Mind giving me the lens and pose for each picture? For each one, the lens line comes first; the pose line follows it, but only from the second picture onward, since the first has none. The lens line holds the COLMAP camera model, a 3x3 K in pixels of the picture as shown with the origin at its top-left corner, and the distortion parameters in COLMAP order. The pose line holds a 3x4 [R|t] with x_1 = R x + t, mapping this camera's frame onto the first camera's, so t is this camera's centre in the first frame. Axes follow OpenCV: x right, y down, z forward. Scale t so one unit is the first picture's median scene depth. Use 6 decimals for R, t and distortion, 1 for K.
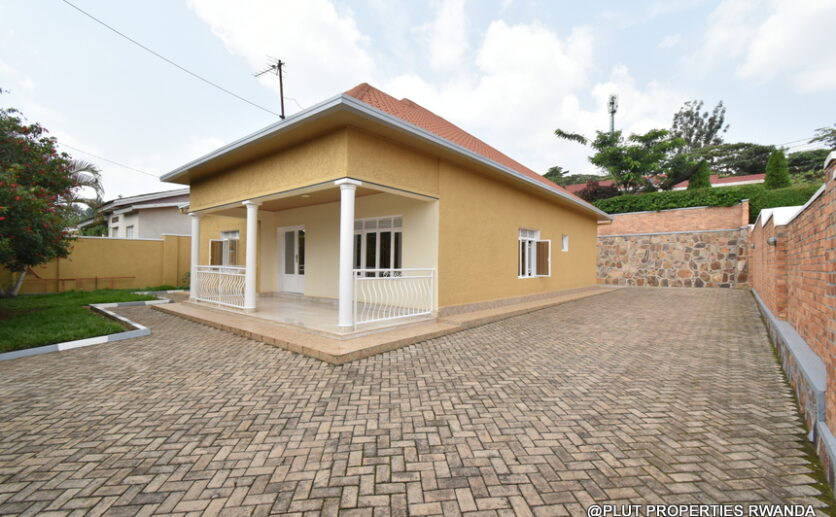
lens RADIAL K [[368.1, 0, 415.7], [0, 368.1, 260.0], [0, 0, 1]] dist [0.002358, -0.000407]
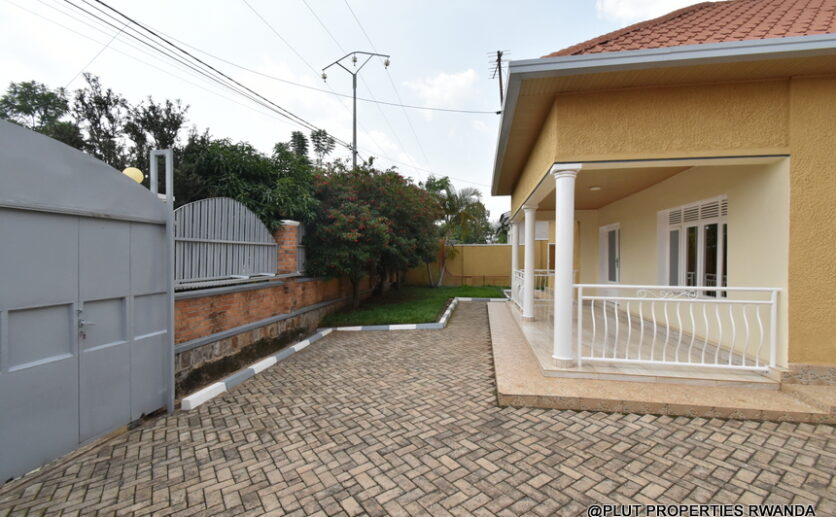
lens RADIAL K [[368.1, 0, 415.7], [0, 368.1, 260.0], [0, 0, 1]] dist [0.002358, -0.000407]
pose [[0.504215, -0.001252, -0.863577, 0.439244], [0.004020, 0.999992, 0.000897, -0.036058], [0.863569, -0.003924, 0.504216, 0.502339]]
